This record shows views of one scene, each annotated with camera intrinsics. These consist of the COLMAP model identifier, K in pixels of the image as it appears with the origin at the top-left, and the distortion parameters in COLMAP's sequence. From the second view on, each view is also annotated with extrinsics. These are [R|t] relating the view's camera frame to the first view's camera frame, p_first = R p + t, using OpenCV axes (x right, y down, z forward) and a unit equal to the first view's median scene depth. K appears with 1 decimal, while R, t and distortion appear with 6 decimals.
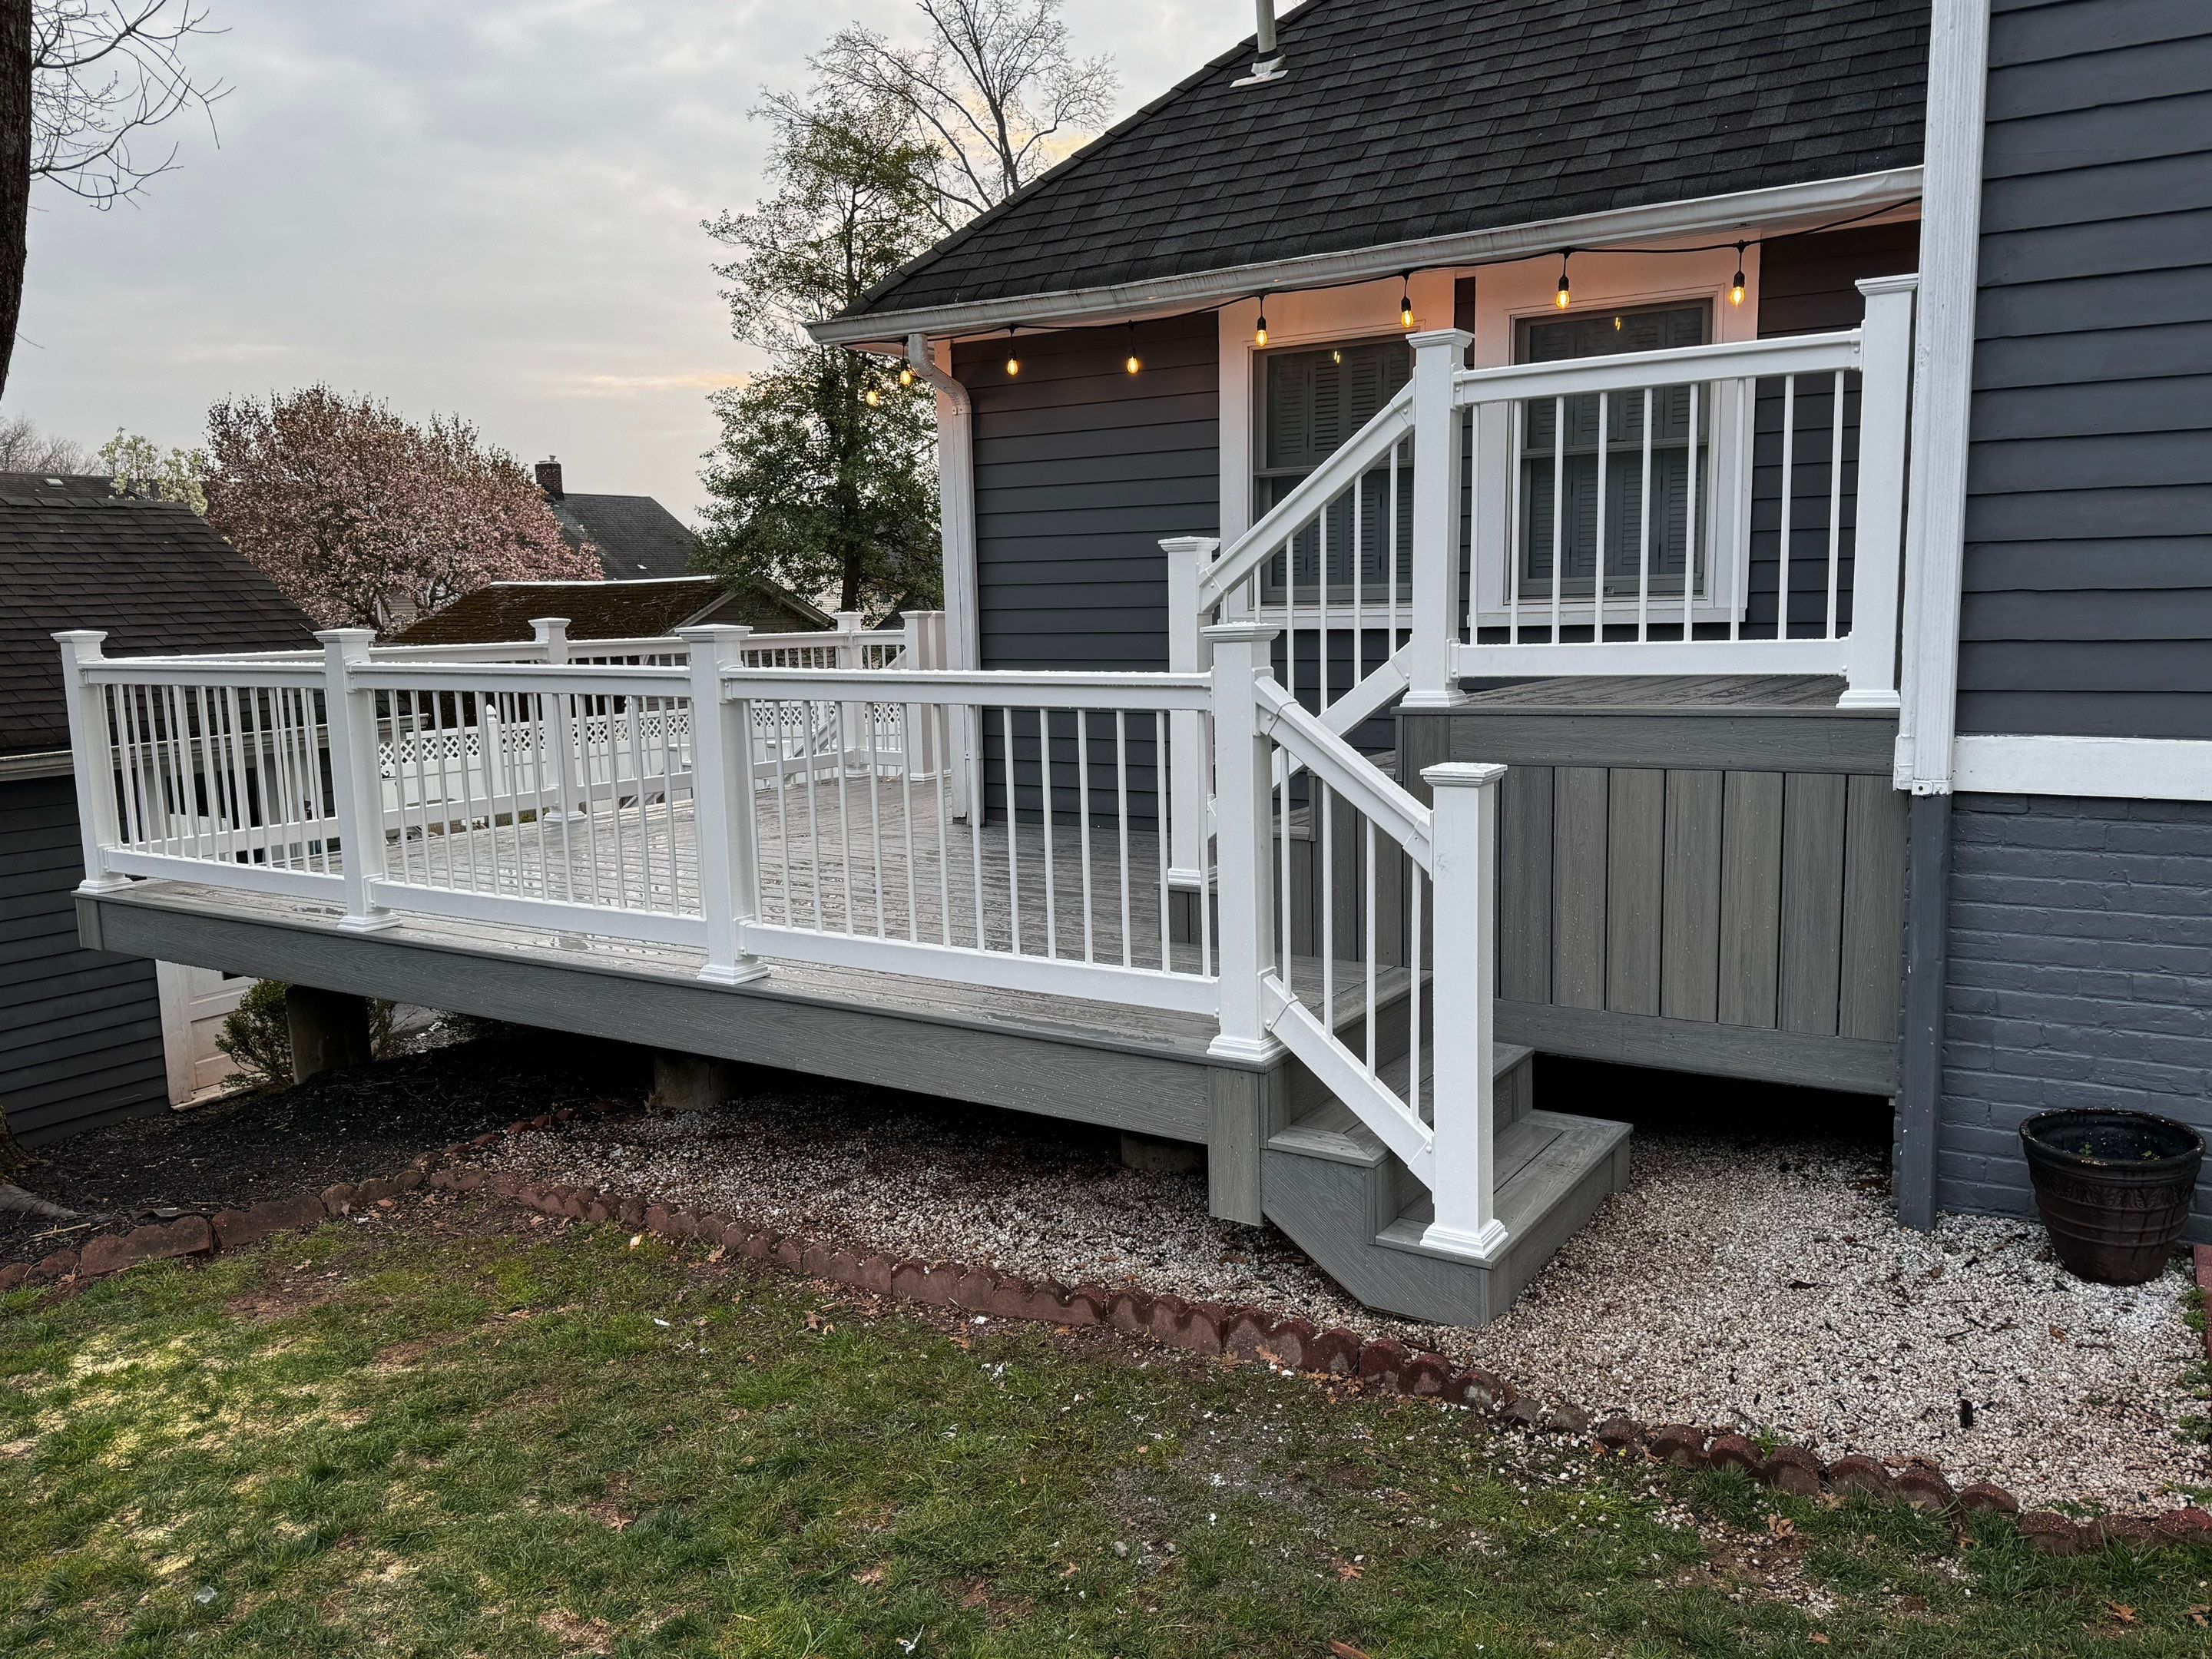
lens RADIAL K [[1678.2, 0, 1121.3], [0, 1678.2, 830.3], [0, 0, 1]] dist [0.053368, -0.036625]
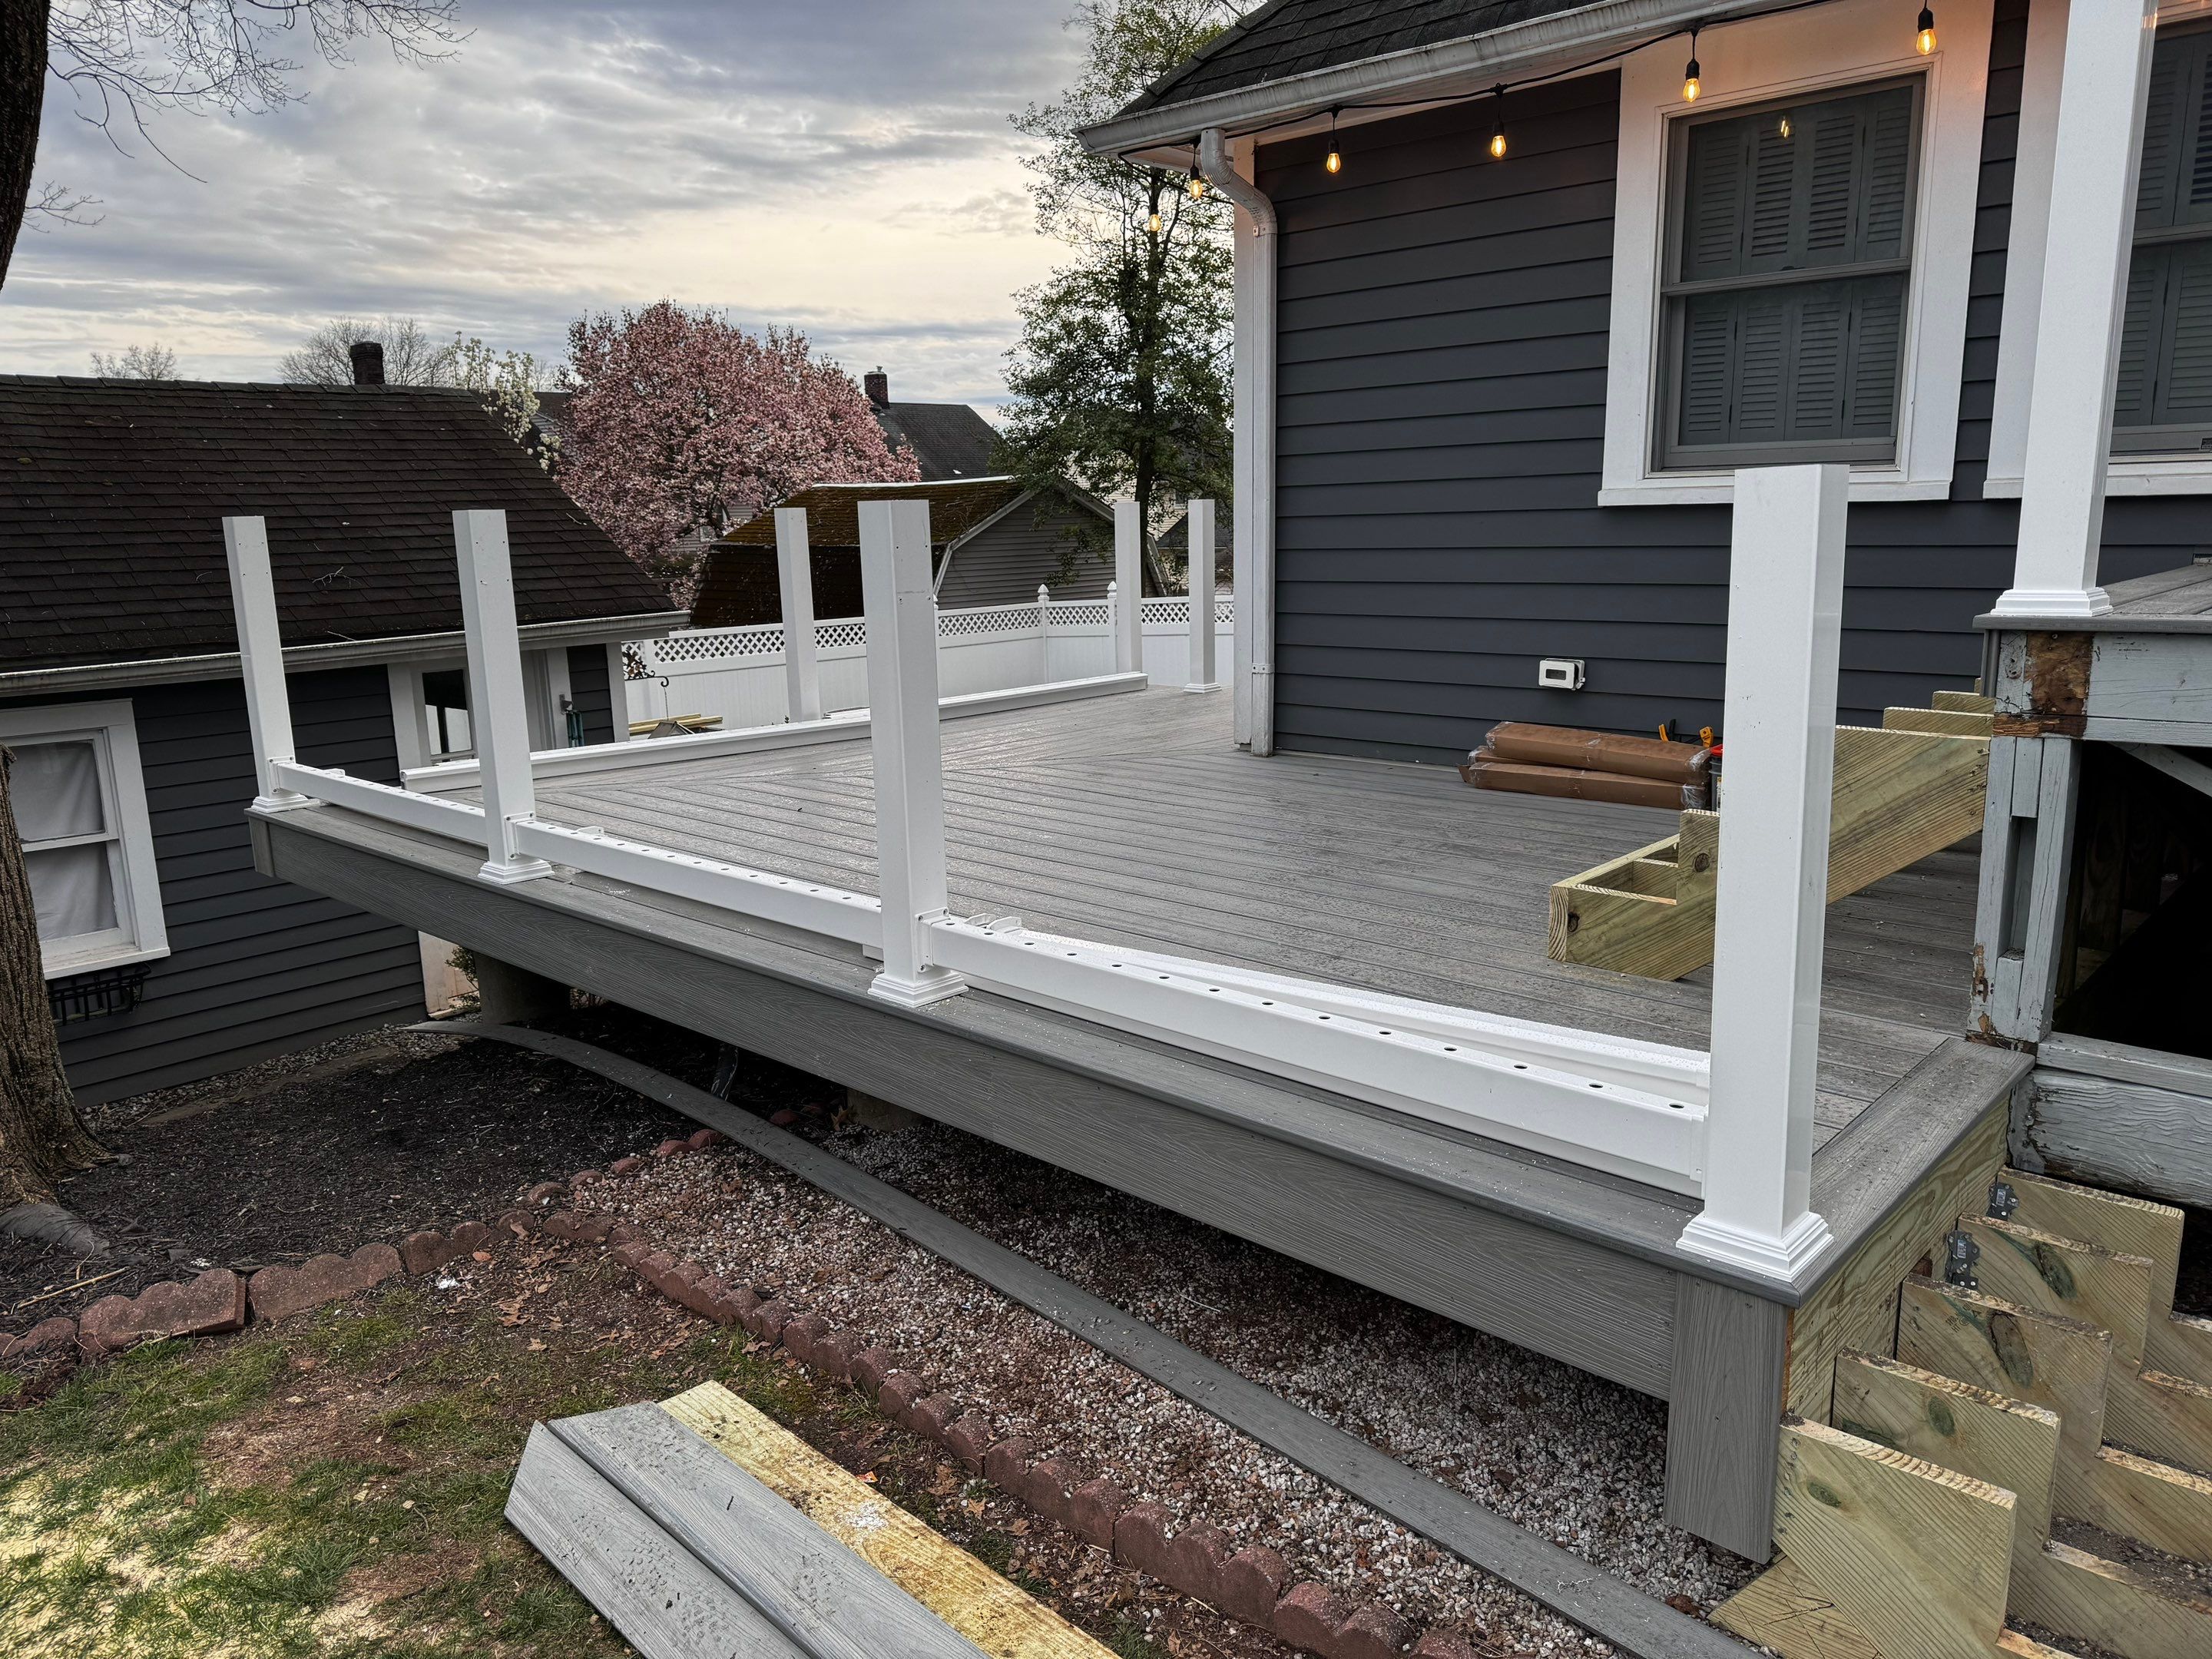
lens RADIAL K [[1569.5, 0, 1083.6], [0, 1569.5, 850.9], [0, 0, 1]] dist [0.037336, -0.026744]
pose [[0.980190, 0.039787, -0.194020, -0.019098], [-0.023858, 0.996201, 0.083757, -0.015538], [0.196615, -0.077469, 0.977415, 0.197093]]
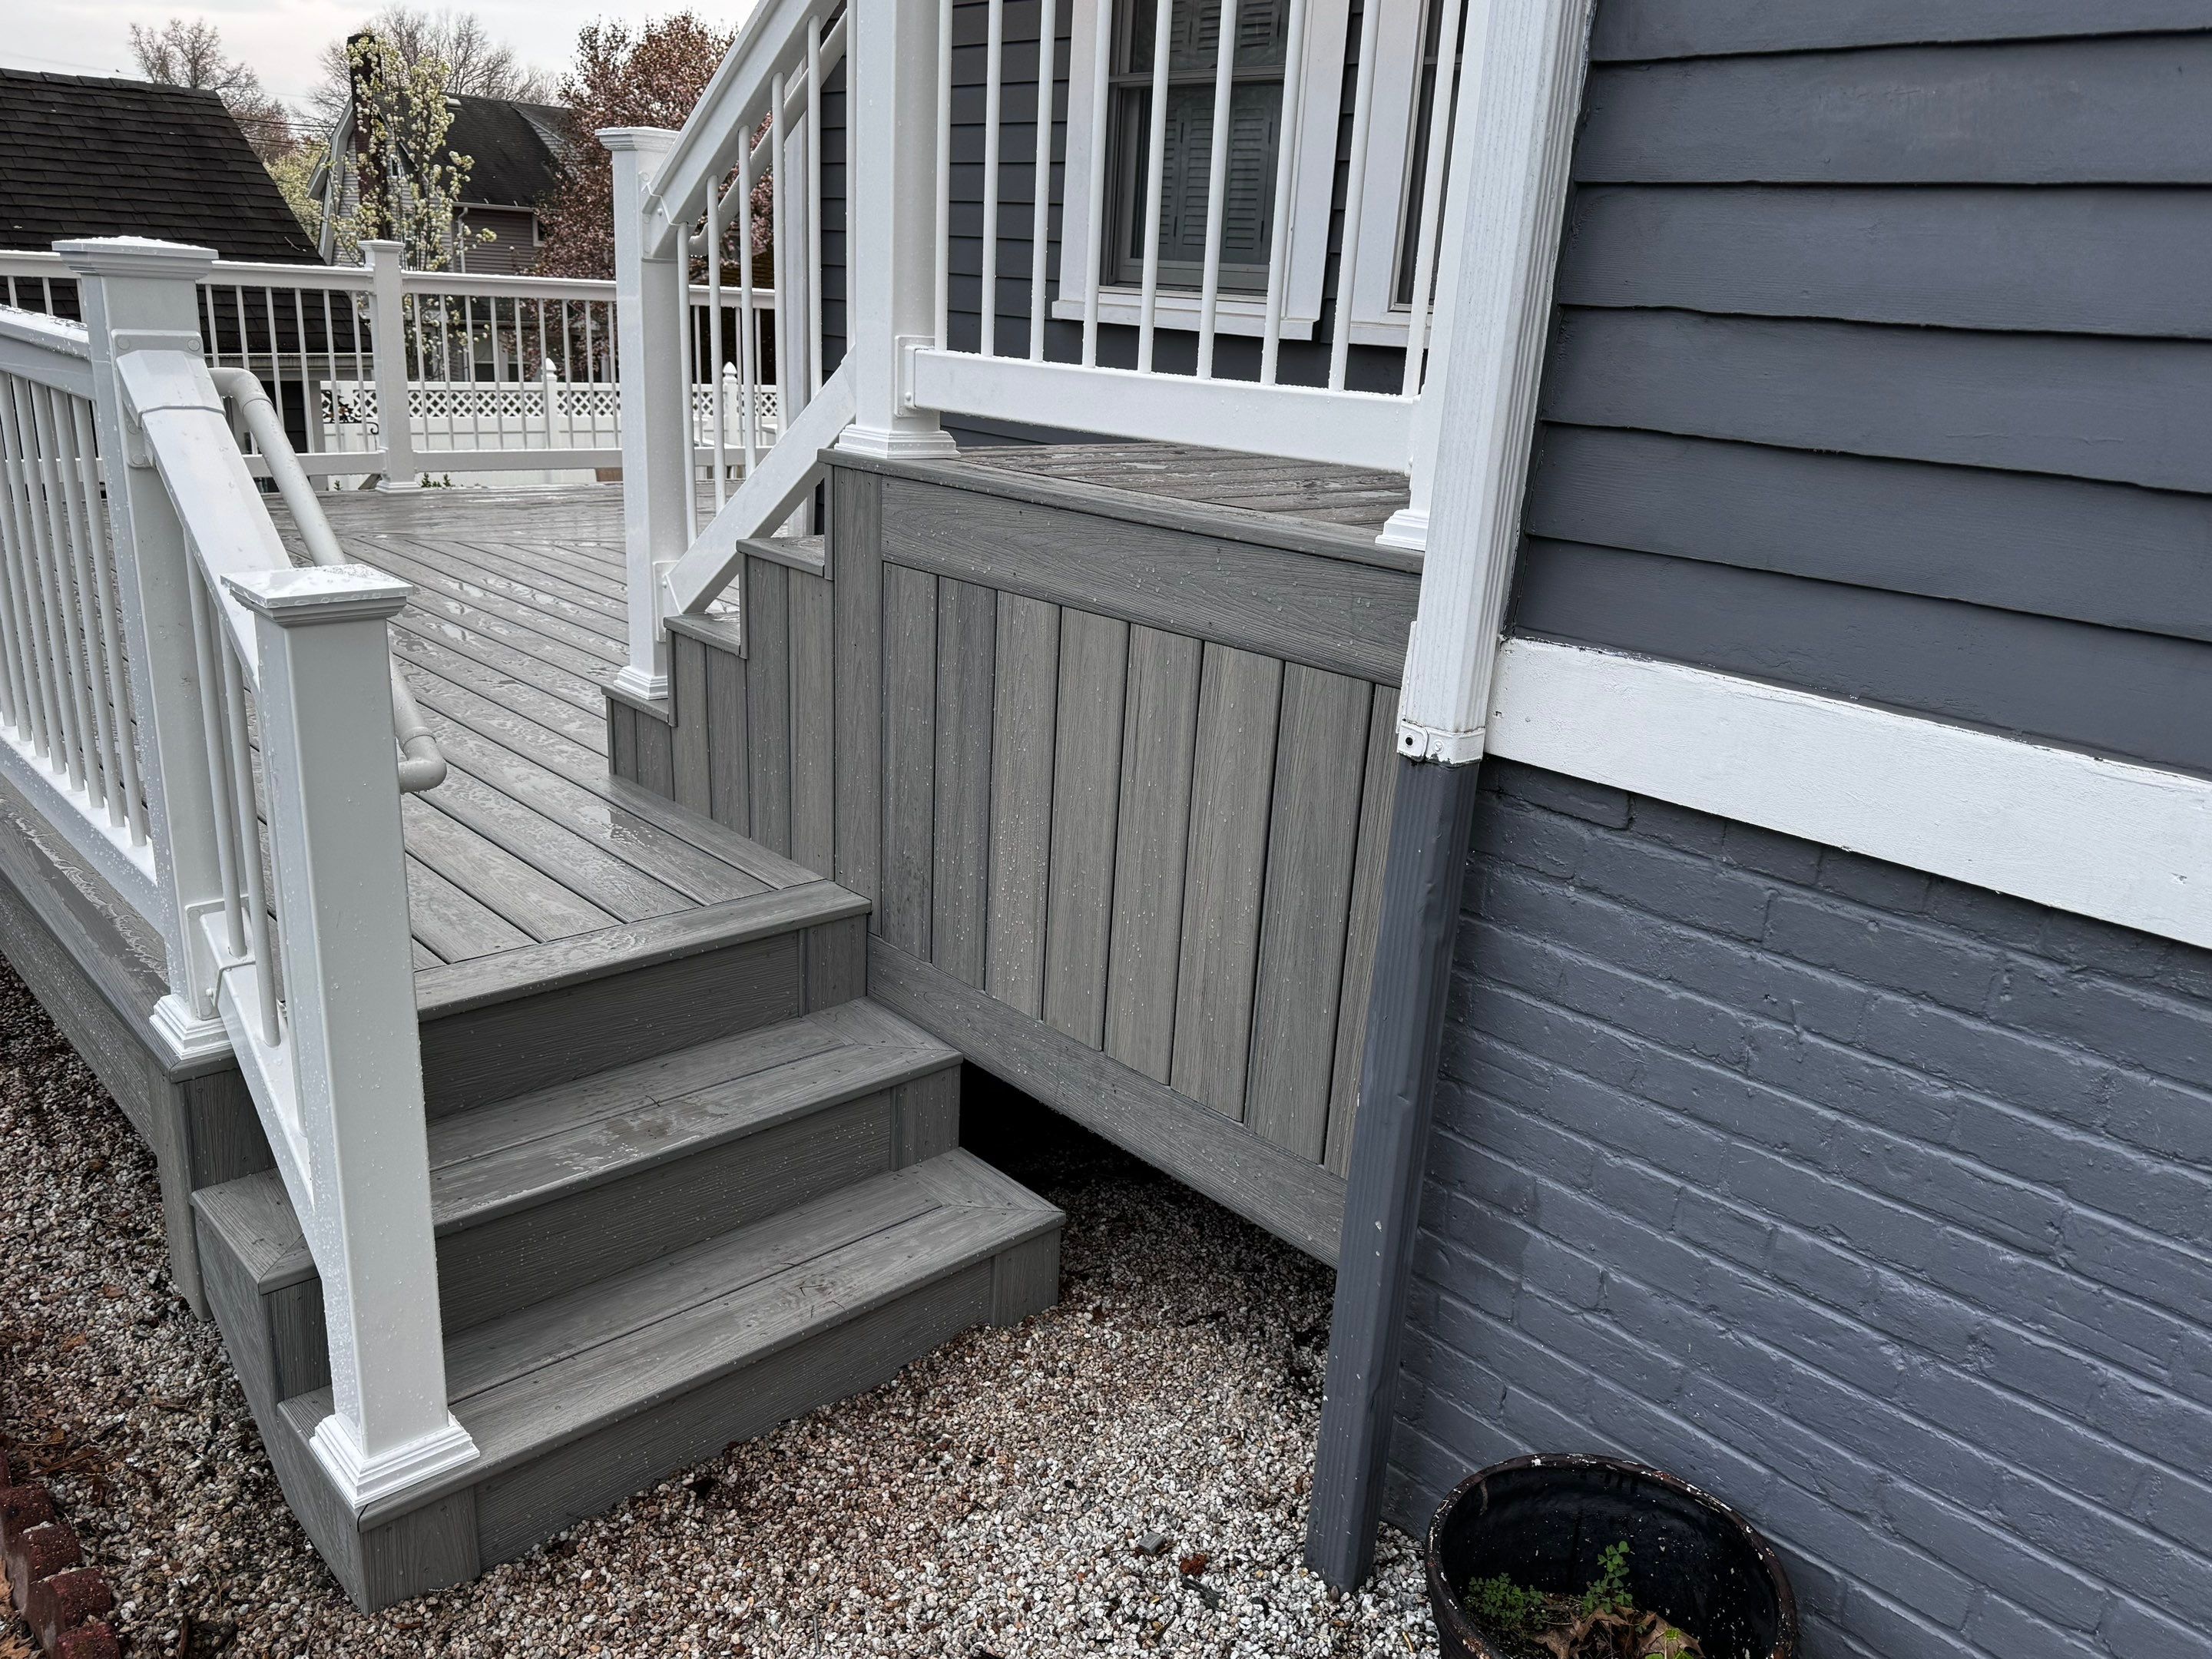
lens RADIAL K [[1678.2, 0, 1106.4], [0, 1678.2, 829.6], [0, 0, 1]] dist [0.053368, -0.036625]
pose [[0.962243, 0.151338, -0.226243, 0.212363], [-0.110675, 0.976909, 0.182758, -0.032242], [0.248677, -0.150818, 0.956773, 0.228887]]
